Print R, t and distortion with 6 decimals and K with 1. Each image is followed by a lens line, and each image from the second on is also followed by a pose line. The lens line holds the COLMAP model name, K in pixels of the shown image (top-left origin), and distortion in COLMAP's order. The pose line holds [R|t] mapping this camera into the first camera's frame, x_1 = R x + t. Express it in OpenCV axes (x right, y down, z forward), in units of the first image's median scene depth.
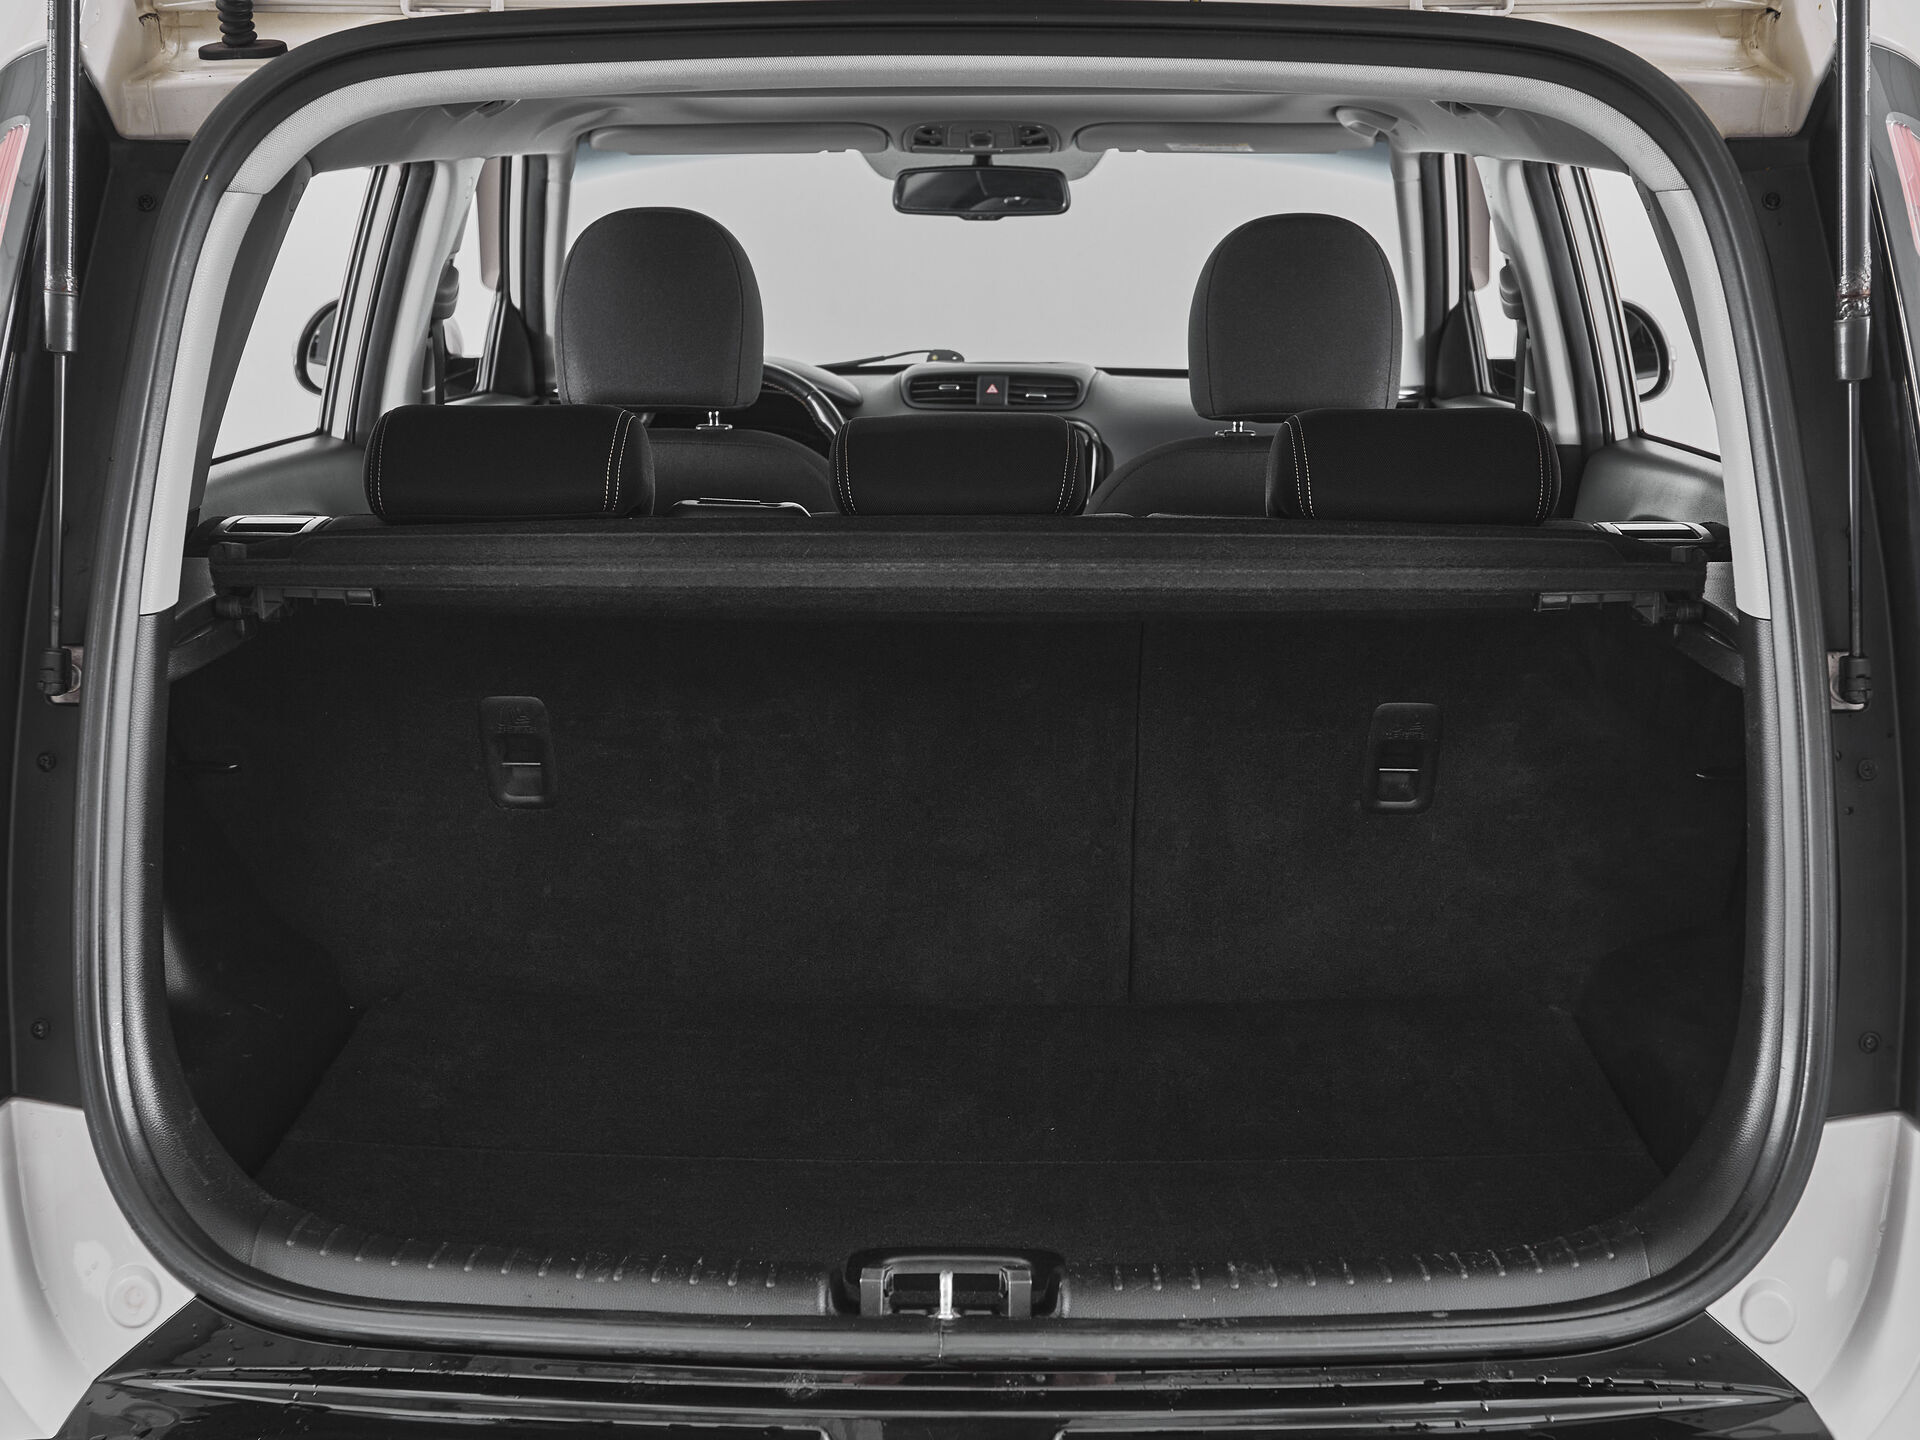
lens RADIAL K [[2559.9, 0, 907.5], [0, 2559.9, 776.0], [0, 0, 1]] dist [0.019415, 0.035031]
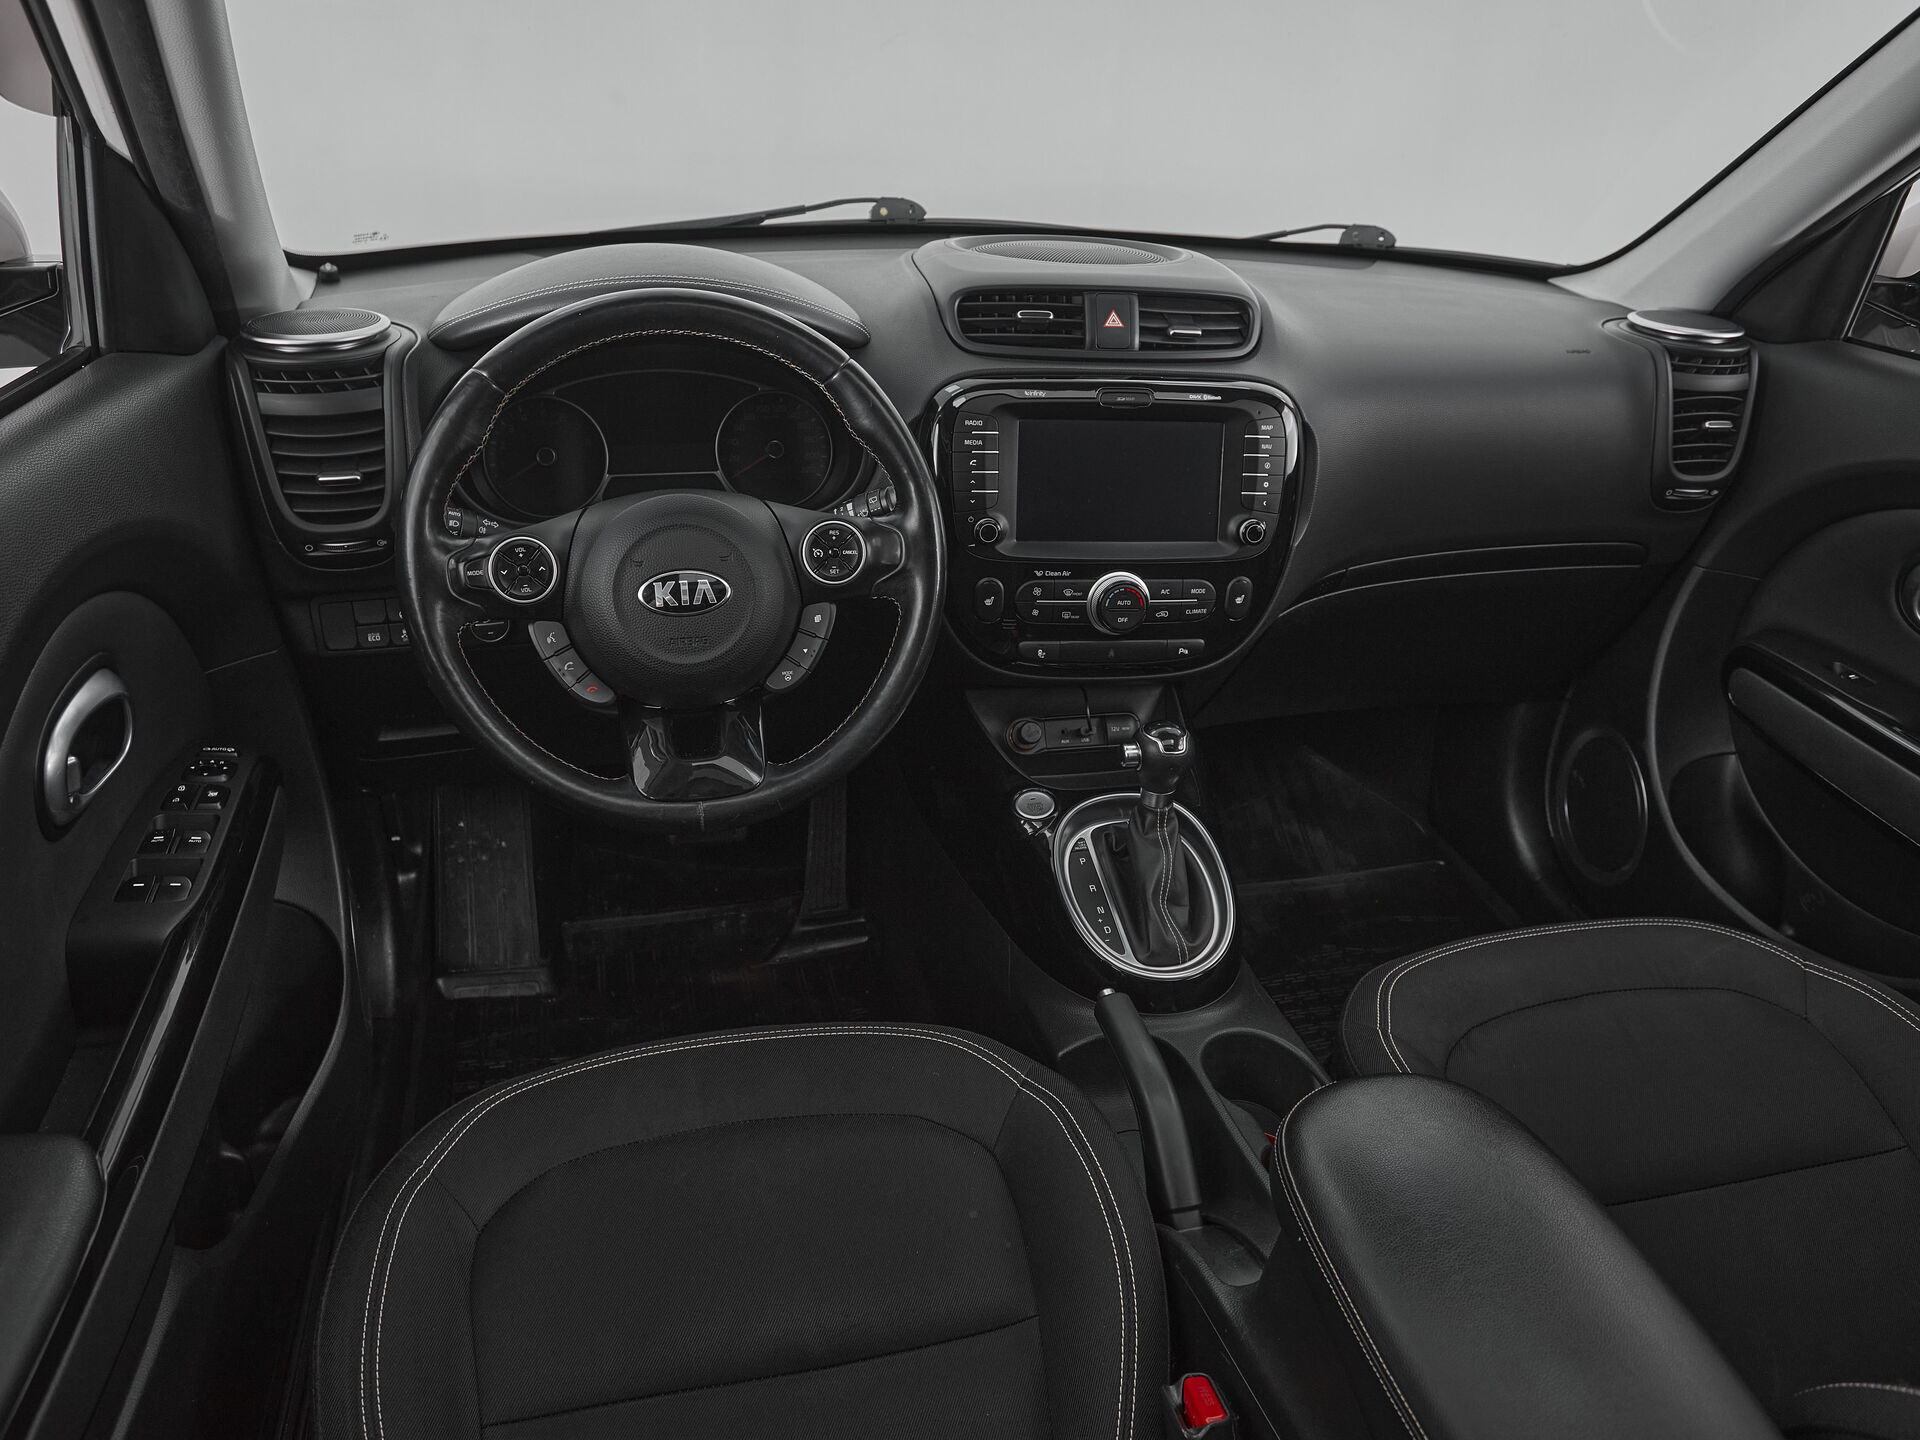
lens RADIAL K [[1292.0, 0, 940.2], [0, 1292.0, 723.0], [0, 0, 1]] dist [-0.076315, 0.059194]
pose [[0.962038, -0.090793, 0.257369, -0.083007], [0.011241, 0.955422, 0.295030, -0.149951], [-0.272683, -0.280937, 0.920173, 0.728762]]
